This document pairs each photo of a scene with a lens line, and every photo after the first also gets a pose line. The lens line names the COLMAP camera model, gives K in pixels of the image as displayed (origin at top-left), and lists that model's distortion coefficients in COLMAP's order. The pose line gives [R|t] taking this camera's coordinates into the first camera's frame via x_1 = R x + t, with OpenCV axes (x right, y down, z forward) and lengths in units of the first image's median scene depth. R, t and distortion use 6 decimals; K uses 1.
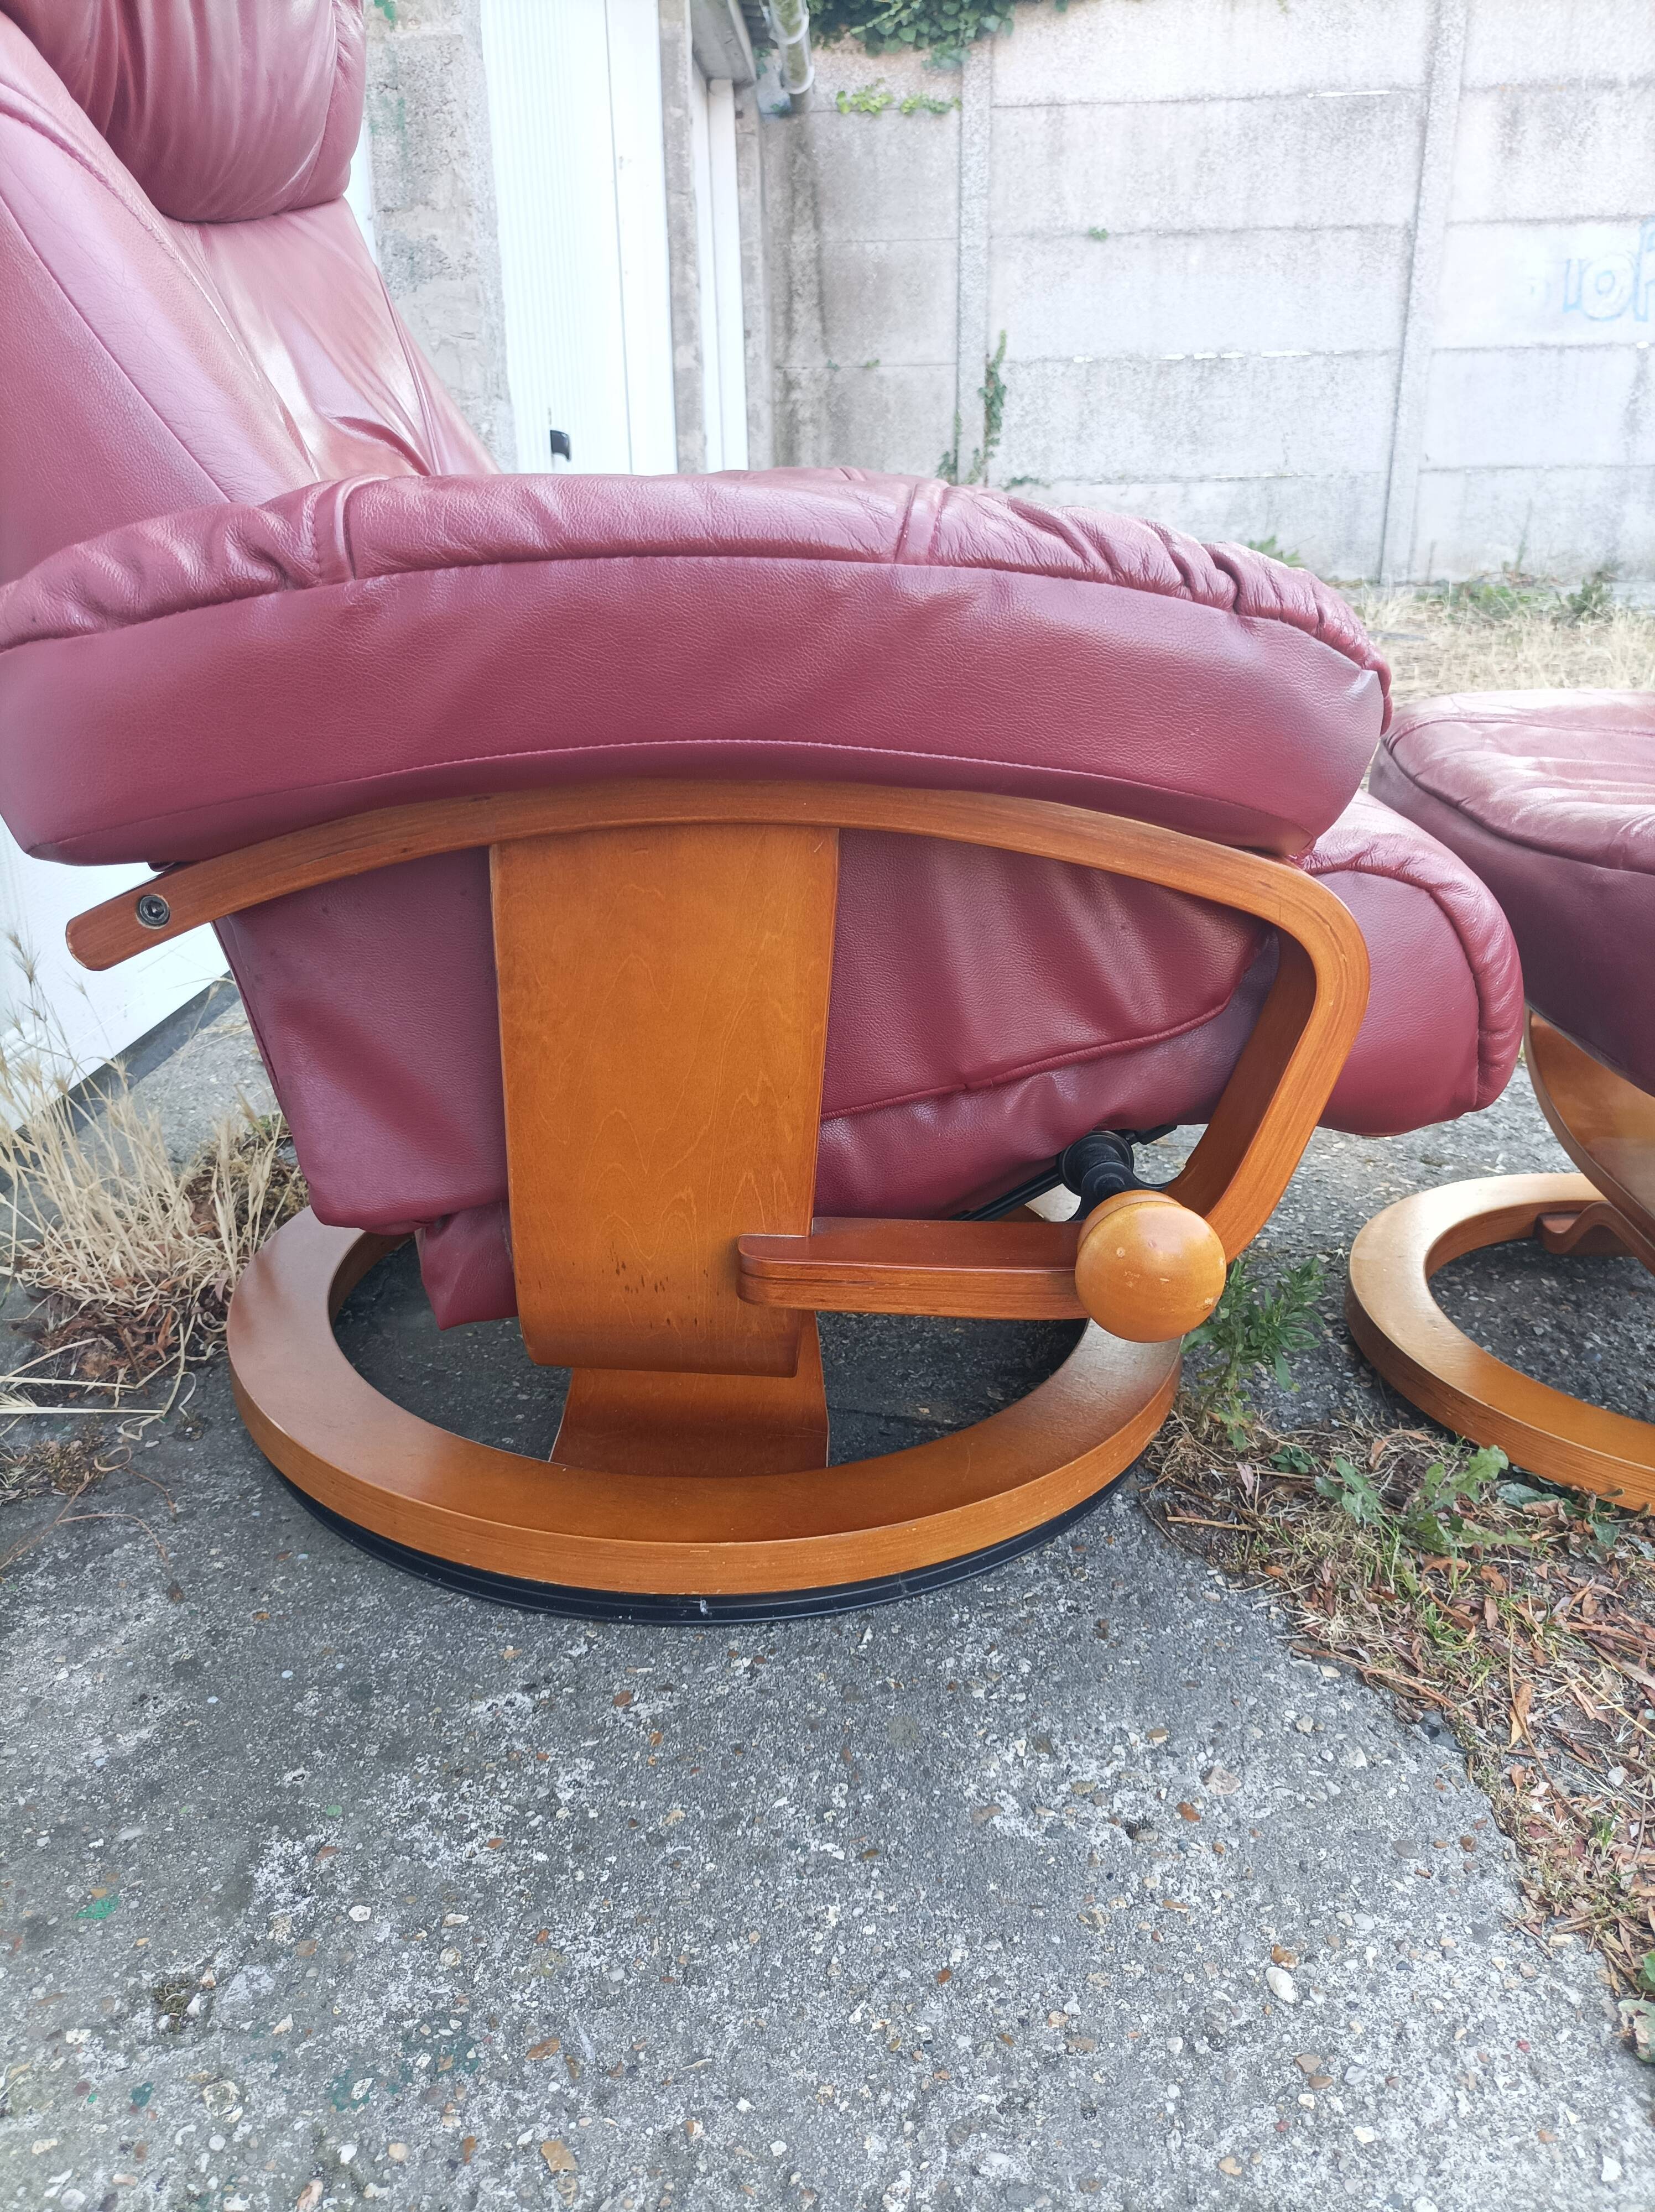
lens RADIAL K [[1672.6, 0, 827.5], [0, 1672.6, 1106.0], [0, 0, 1]] dist [0.001136, 0.011399]
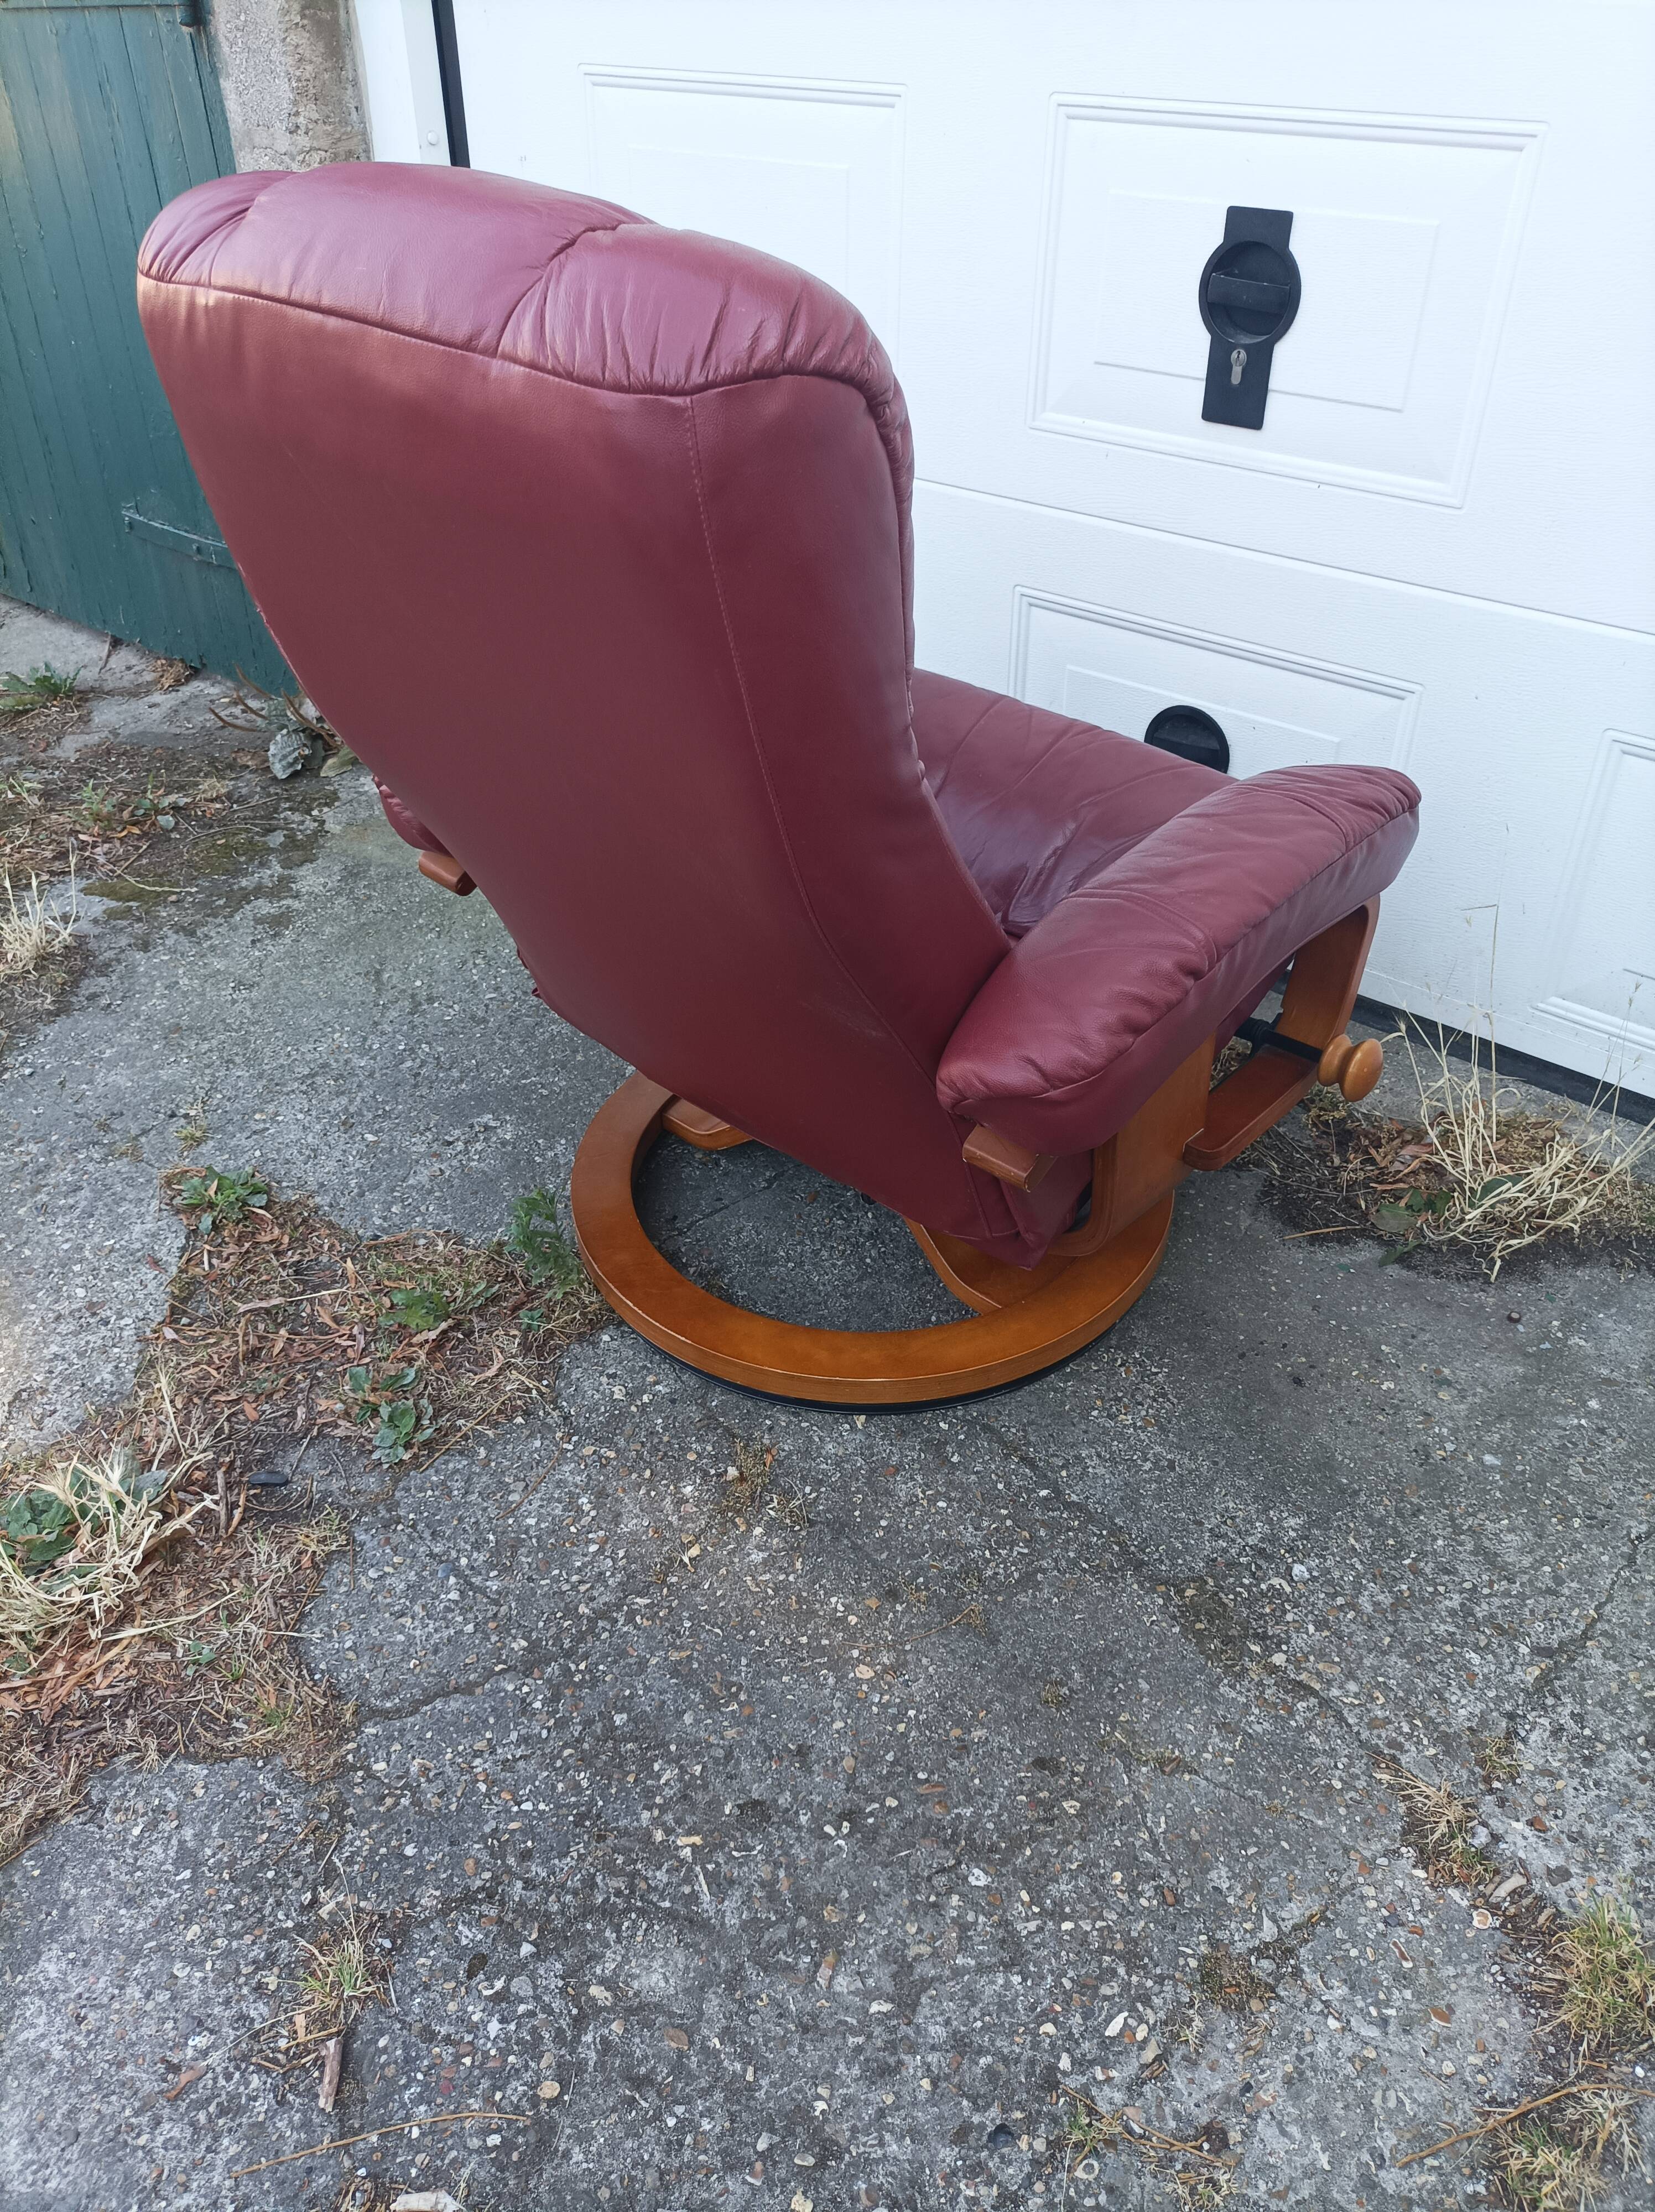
lens RADIAL K [[1654.1, 0, 824.1], [0, 1654.1, 1108.1], [0, 0, 1]] dist [0.022600, -0.013405]
pose [[-0.621269, 0.468493, -0.628123, 0.925641], [-0.259570, 0.633291, 0.729086, -1.057992], [0.739356, 0.616001, -0.271837, 1.386895]]
